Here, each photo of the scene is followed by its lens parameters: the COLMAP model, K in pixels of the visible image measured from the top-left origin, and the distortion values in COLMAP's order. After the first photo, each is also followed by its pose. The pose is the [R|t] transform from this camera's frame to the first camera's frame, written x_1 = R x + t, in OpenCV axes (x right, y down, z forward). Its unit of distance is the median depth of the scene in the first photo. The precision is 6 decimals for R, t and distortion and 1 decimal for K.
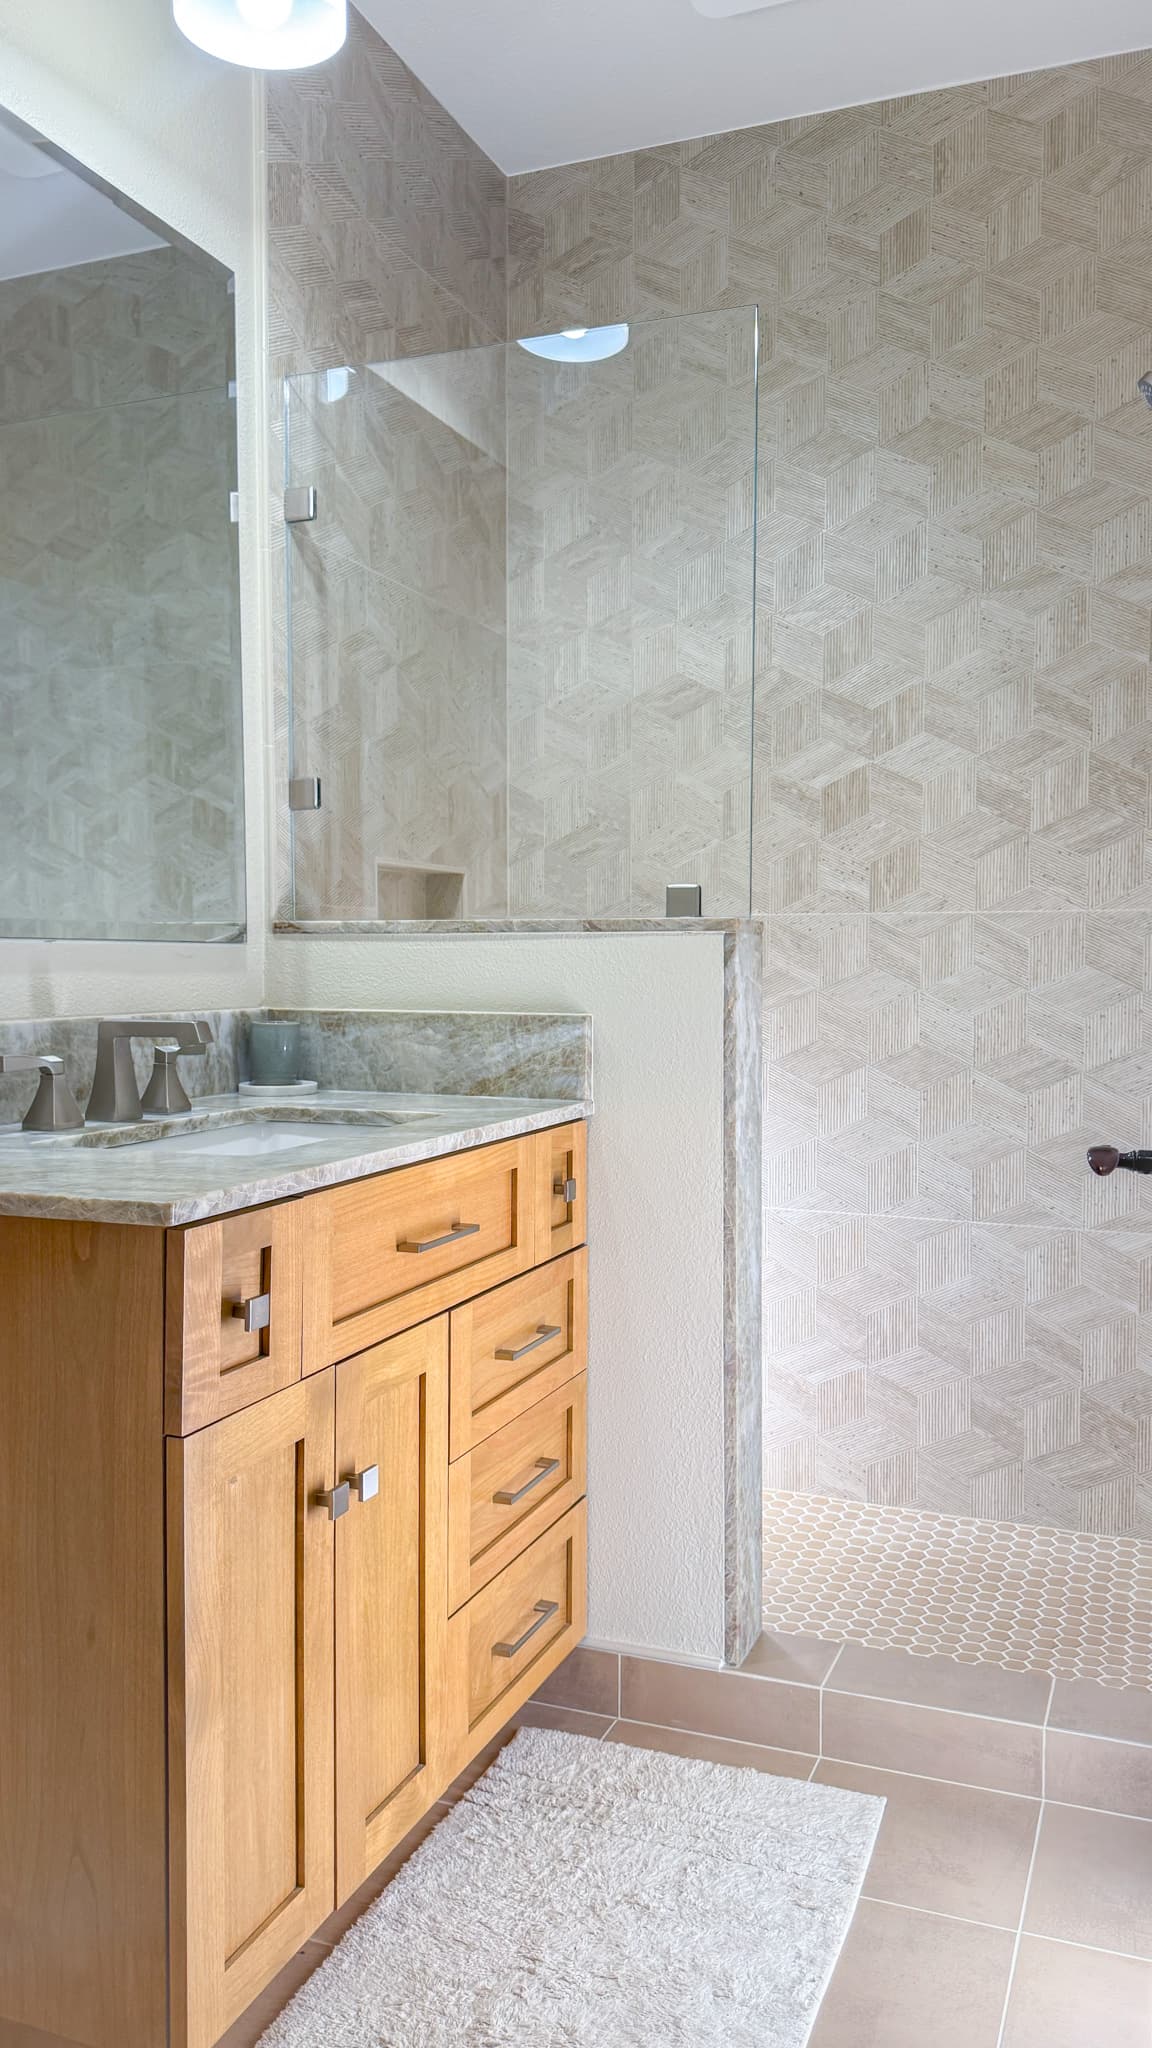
lens RADIAL K [[1474.1, 0, 627.8], [0, 1474.1, 1009.5], [0, 0, 1]] dist [0.139719, -0.259545]
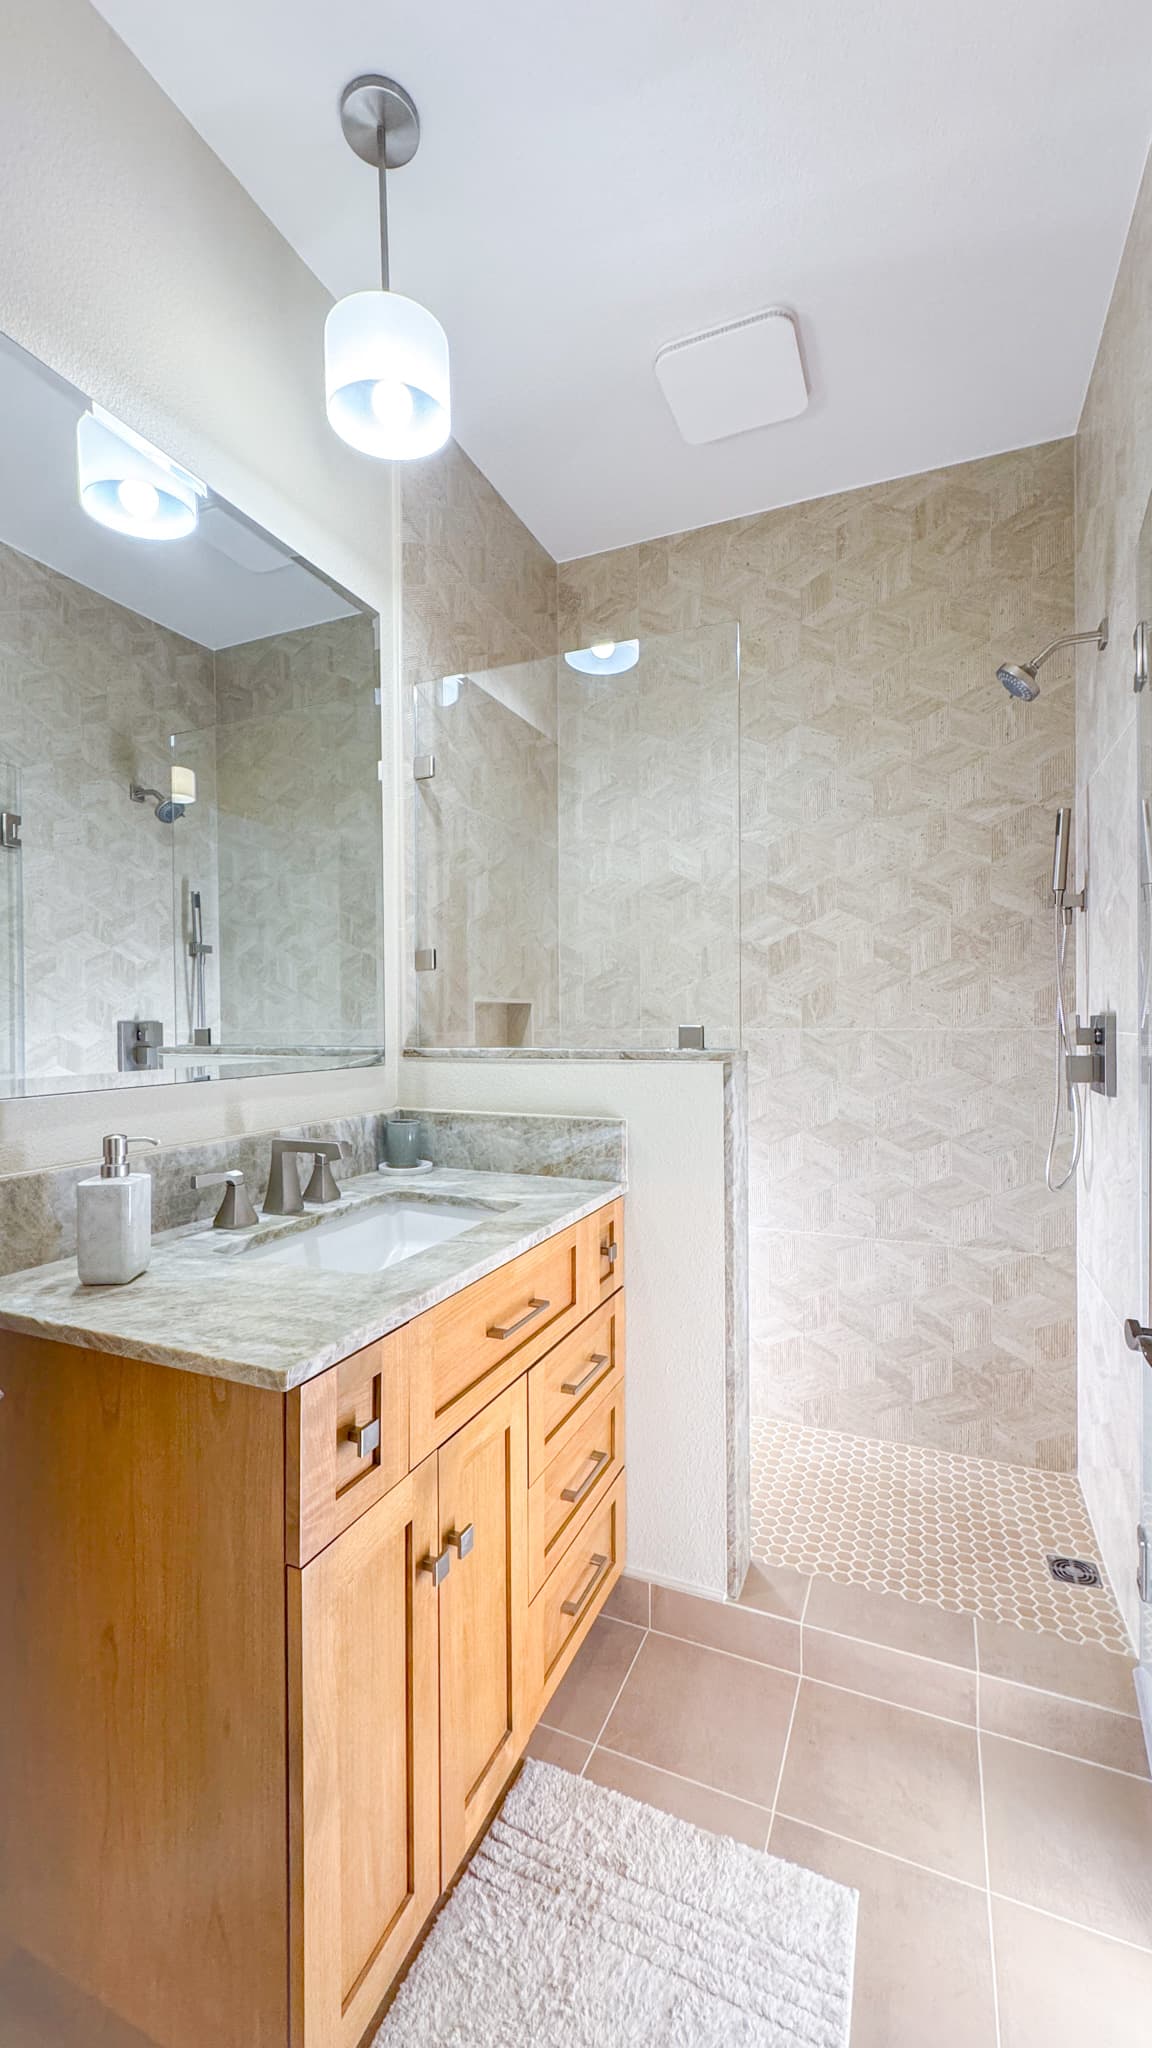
lens RADIAL K [[810.2, 0, 576.0], [0, 810.2, 1024.0], [0, 0, 1]] dist [-0.002873, -0.000156]
pose [[0.998823, -0.005806, -0.048150, -0.031885], [0.004508, 0.999625, -0.027026, -0.062062], [0.048289, 0.026777, 0.998474, 0.217778]]
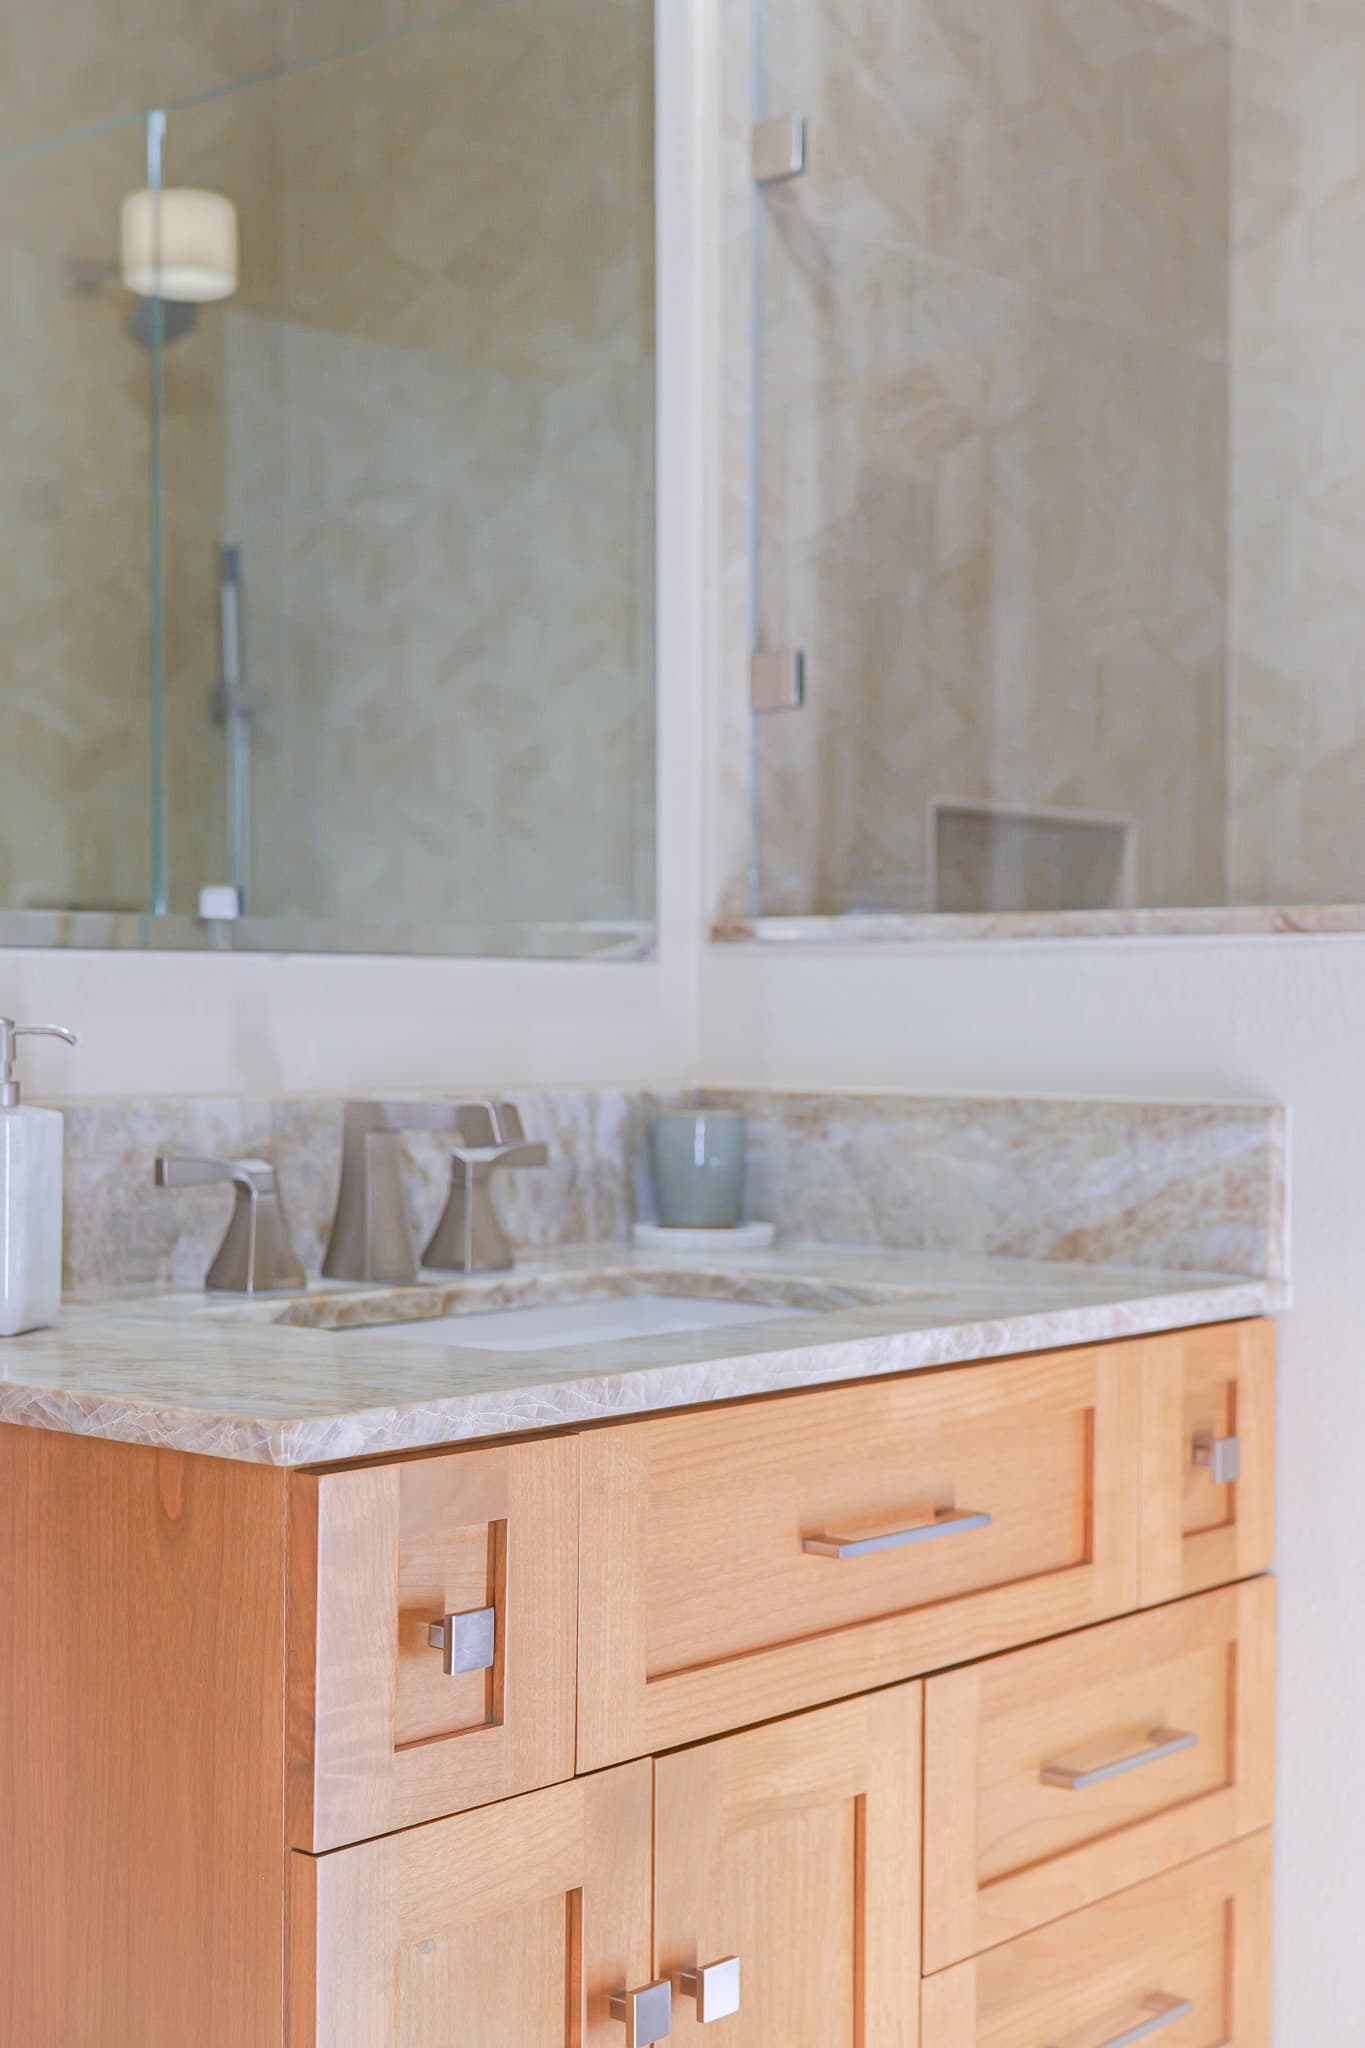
lens RADIAL K [[2869.9, 0, 682.5], [0, 2869.9, 1024.0], [0, 0, 1]] dist [-0.008026, 0.065831]
pose [[0.940444, 0.005544, -0.339903, 0.103766], [-0.014986, 0.999571, -0.025160, 0.003409], [0.339618, 0.028756, 0.940124, 0.028811]]
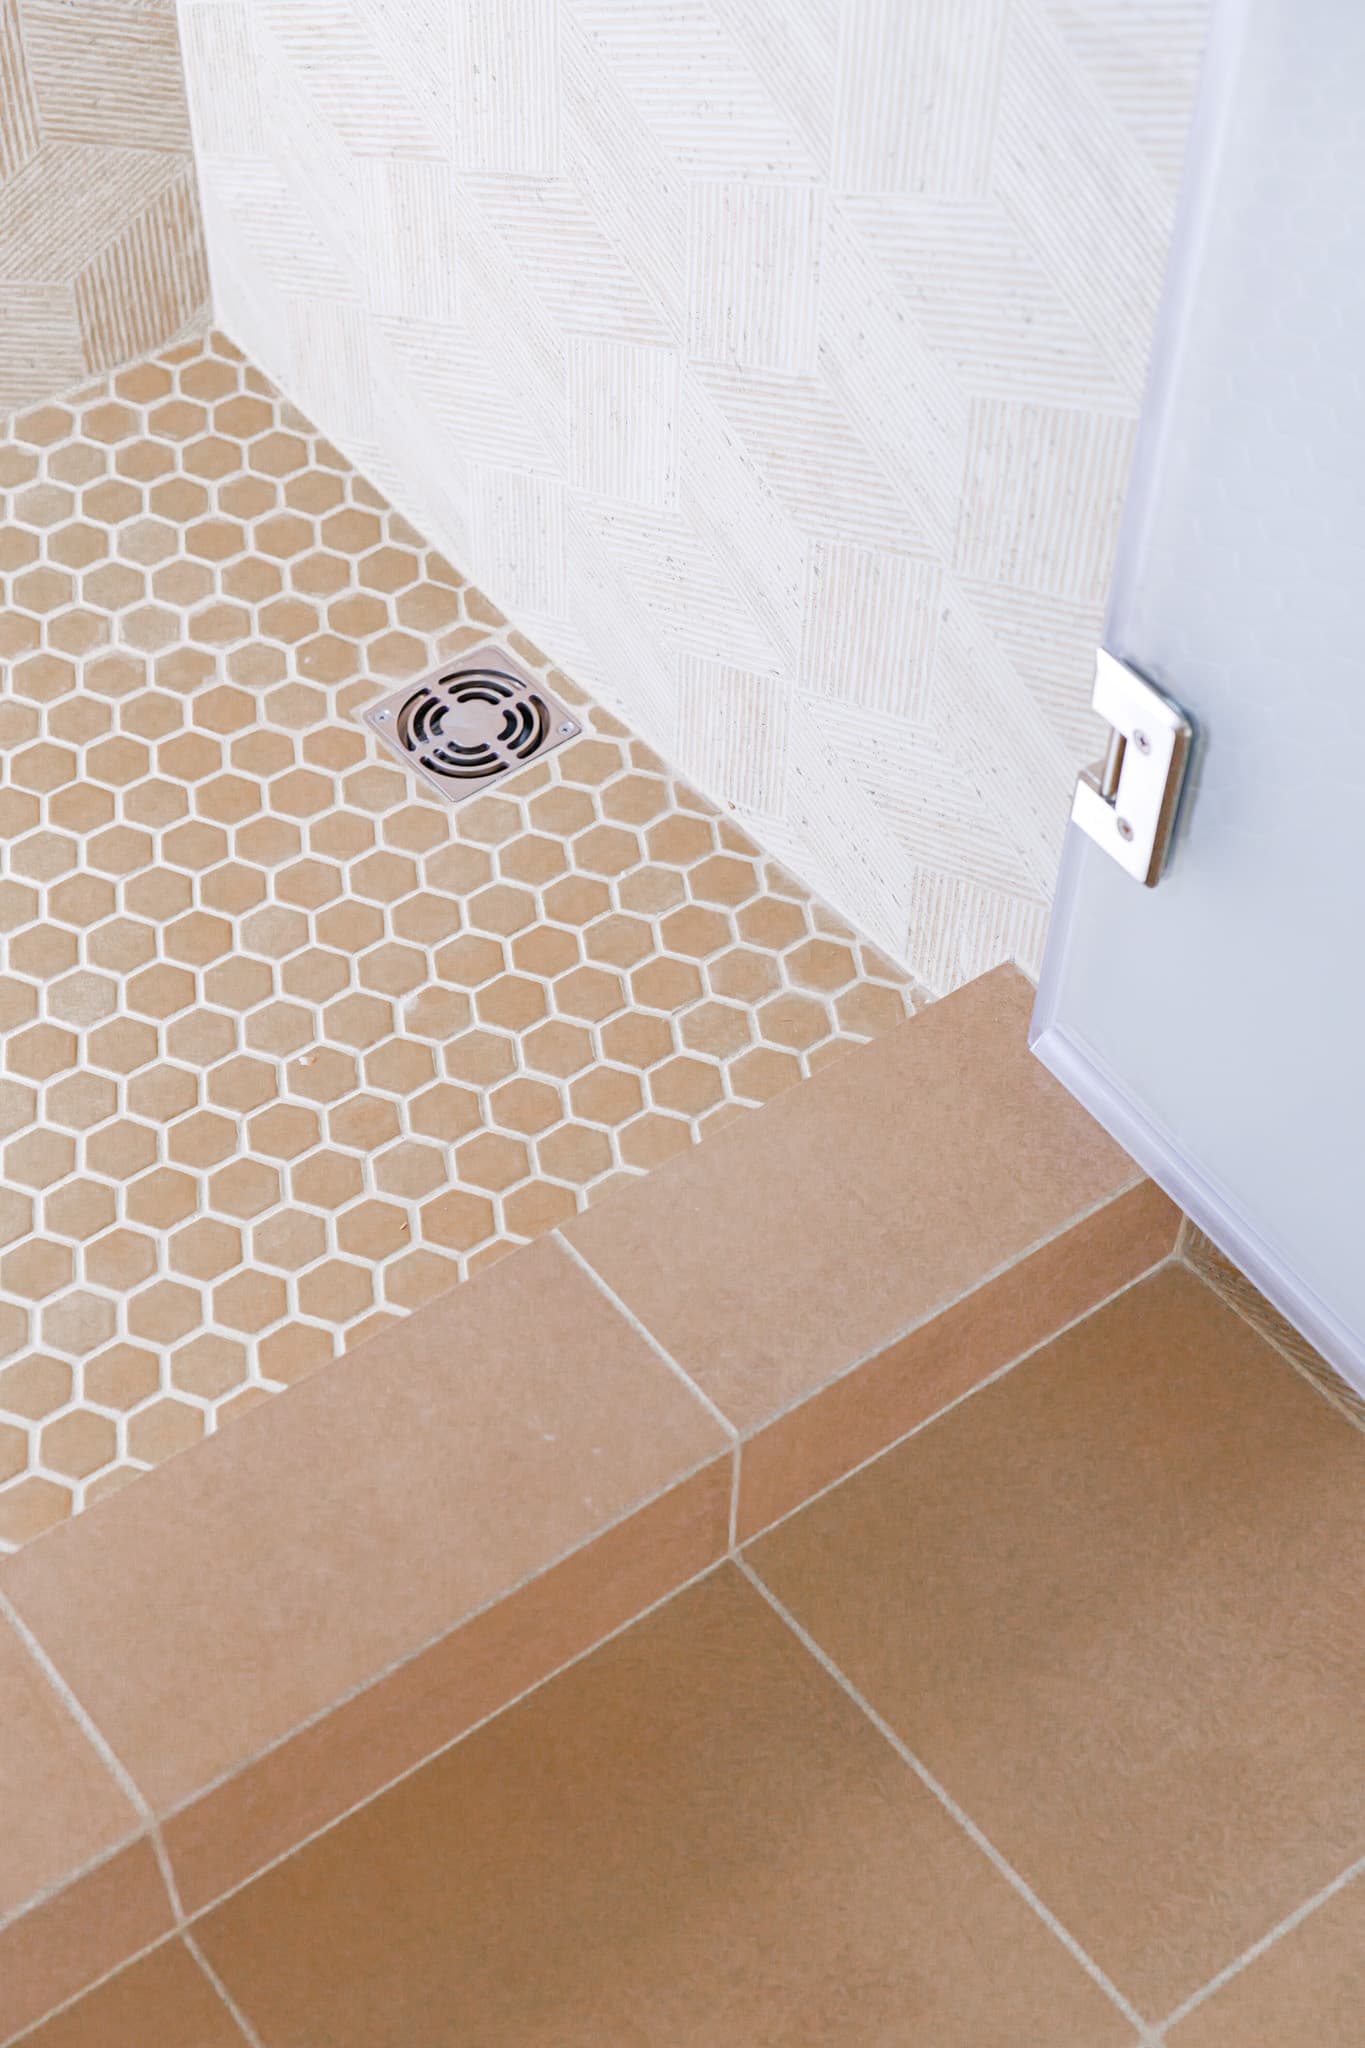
lens RADIAL K [[2847.2, 0, 682.5], [0, 2847.2, 1024.0], [0, 0, 1]] dist [-0.024171, 0.051606]
pose [[0.529367, -0.646606, 0.549245, -0.013819], [0.012174, 0.653118, 0.757158, -0.052825], [-0.848305, -0.394128, 0.353611, 0.690378]]
